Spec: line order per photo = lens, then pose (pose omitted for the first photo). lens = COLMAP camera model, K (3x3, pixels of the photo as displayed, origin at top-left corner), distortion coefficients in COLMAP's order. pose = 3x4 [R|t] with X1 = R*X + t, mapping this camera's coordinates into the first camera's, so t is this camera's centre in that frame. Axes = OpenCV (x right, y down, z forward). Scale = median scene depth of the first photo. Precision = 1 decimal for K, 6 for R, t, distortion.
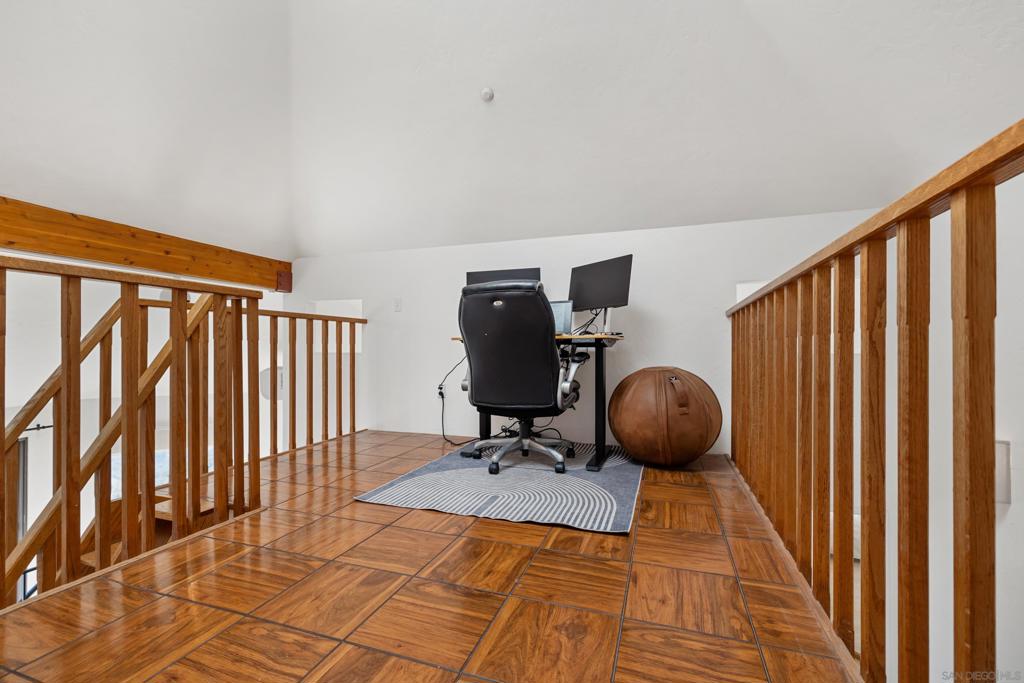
lens RADIAL K [[436.3, 0, 508.4], [0, 436.3, 347.3], [0, 0, 1]] dist [0.005438, -0.000272]
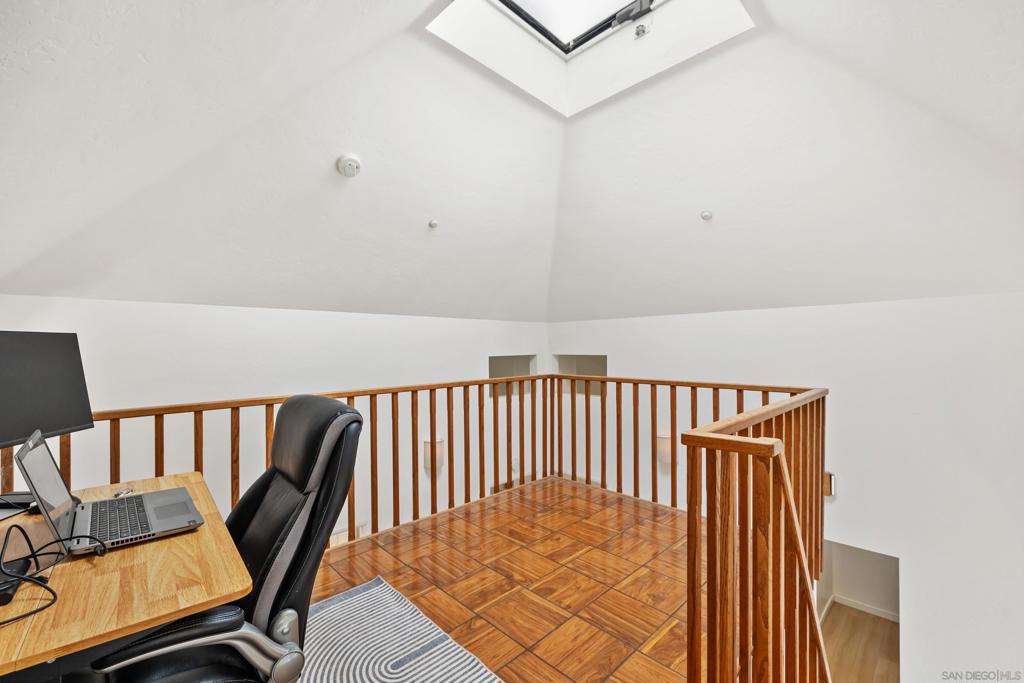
lens RADIAL K [[436.3, 0, 510.1], [0, 436.3, 346.5], [0, 0, 1]] dist [0.005438, -0.000272]
pose [[-0.902462, -0.000674, 0.430769, -0.865955], [-0.000550, 1.000000, 0.000413, -0.387005], [-0.430769, 0.000136, -0.902462, 2.479644]]
